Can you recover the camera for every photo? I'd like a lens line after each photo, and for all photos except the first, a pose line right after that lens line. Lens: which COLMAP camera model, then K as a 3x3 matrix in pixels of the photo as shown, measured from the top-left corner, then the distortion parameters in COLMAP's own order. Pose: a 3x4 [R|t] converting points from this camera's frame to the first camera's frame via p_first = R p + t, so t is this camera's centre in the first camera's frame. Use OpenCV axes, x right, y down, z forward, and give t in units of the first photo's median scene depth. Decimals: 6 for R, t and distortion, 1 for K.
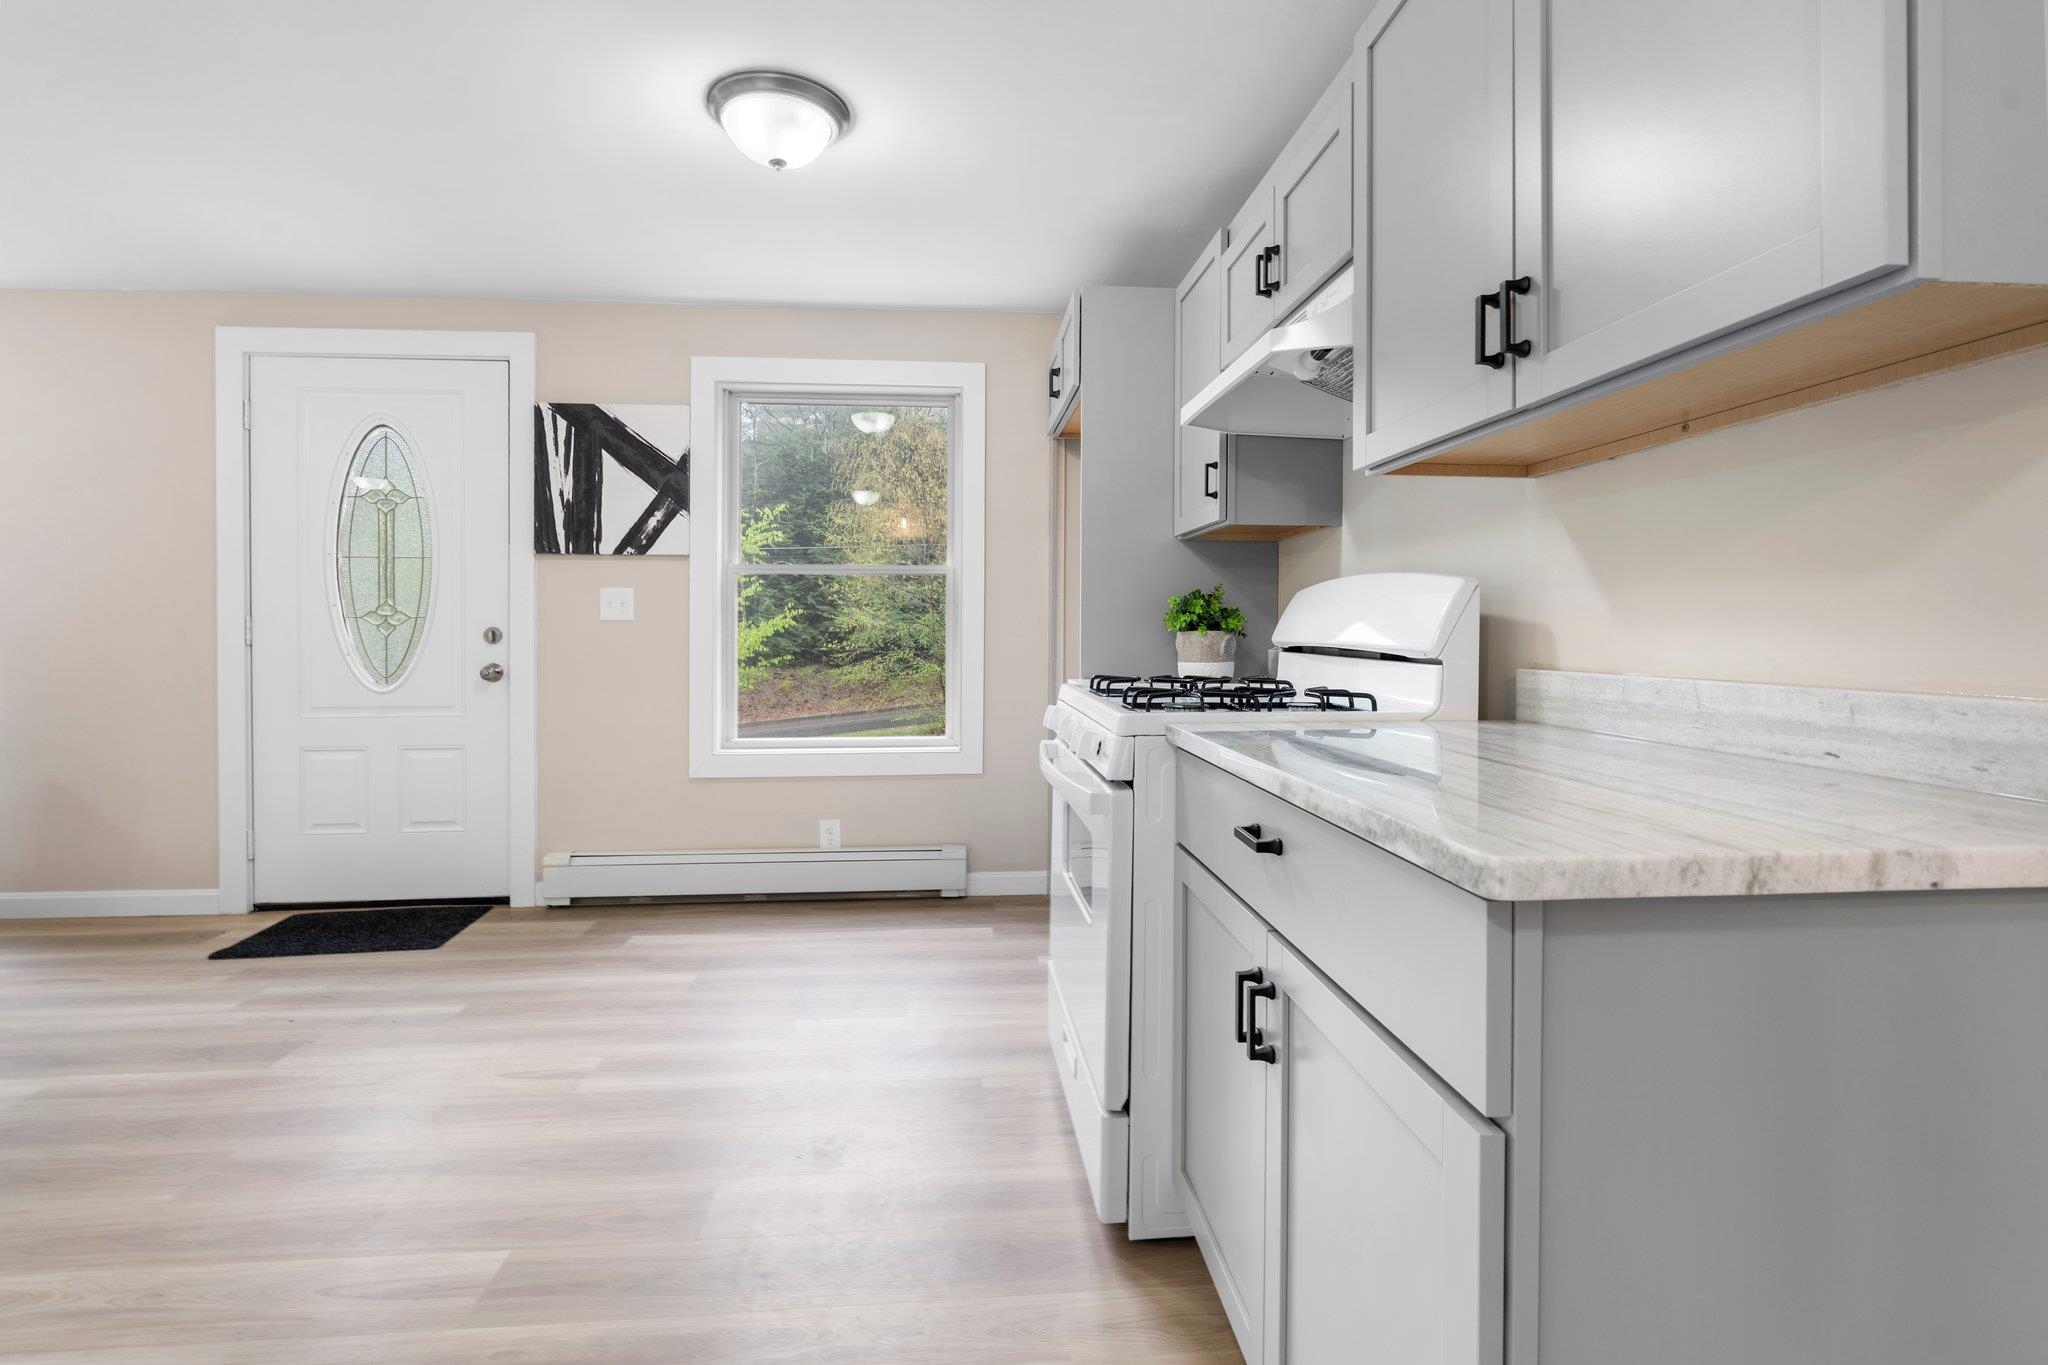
lens RADIAL K [[922.2, 0, 1026.1], [0, 922.2, 646.0], [0, 0, 1]] dist [-0.001336, -0.000079]
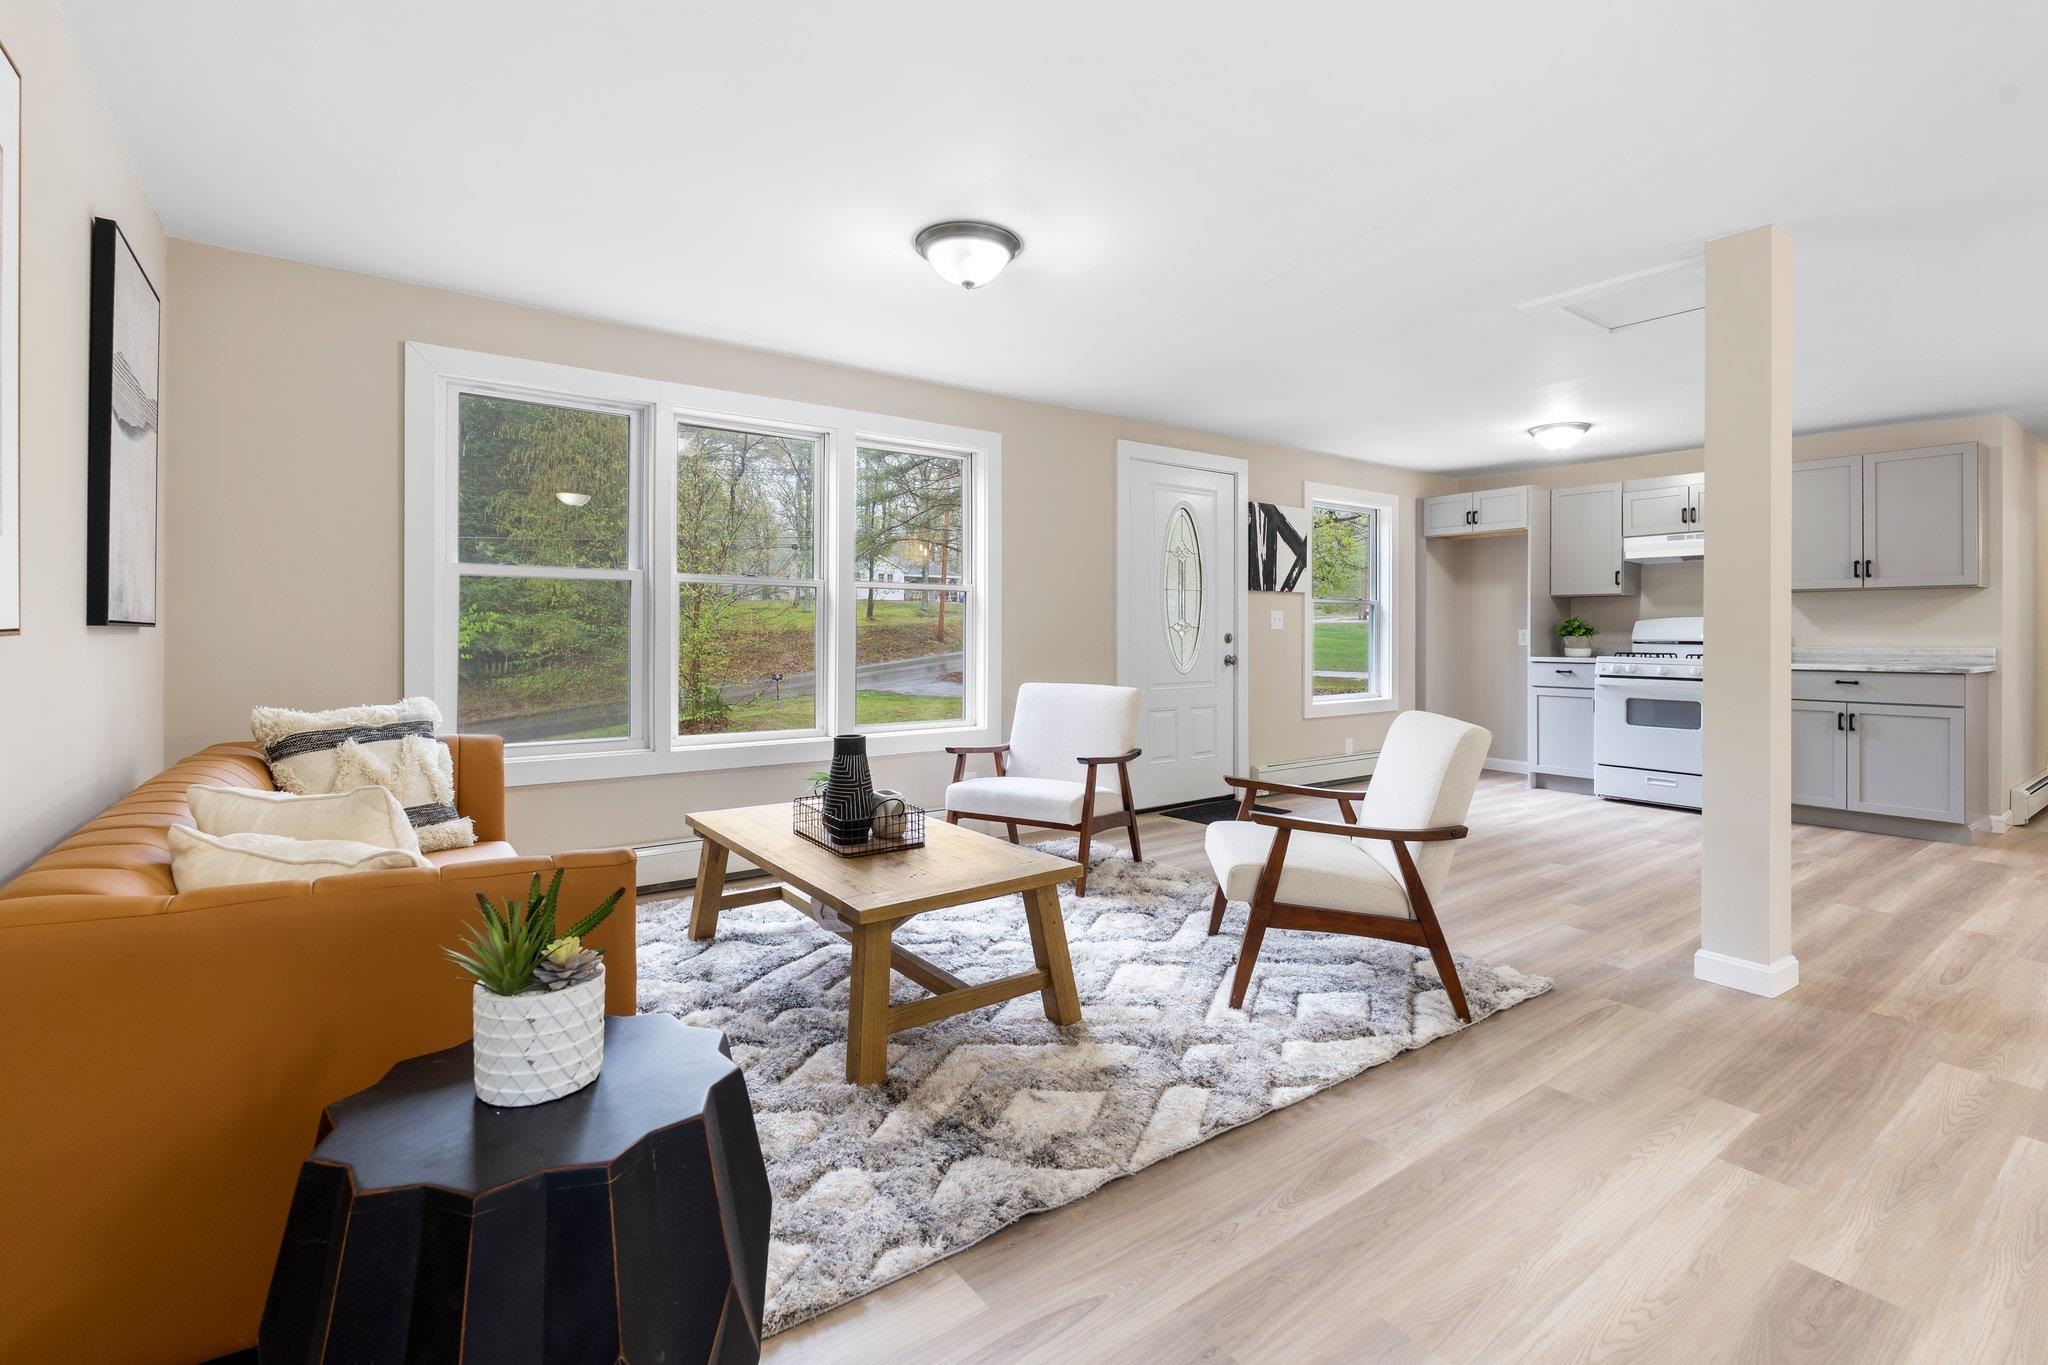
lens RADIAL K [[922.2, 0, 1026.1], [0, 922.2, 646.0], [0, 0, 1]] dist [-0.001336, -0.000079]
pose [[0.848381, -0.003154, 0.529377, -1.778130], [0.009976, 0.999900, -0.010029, 0.015991], [-0.529293, 0.013790, 0.848327, -0.222290]]
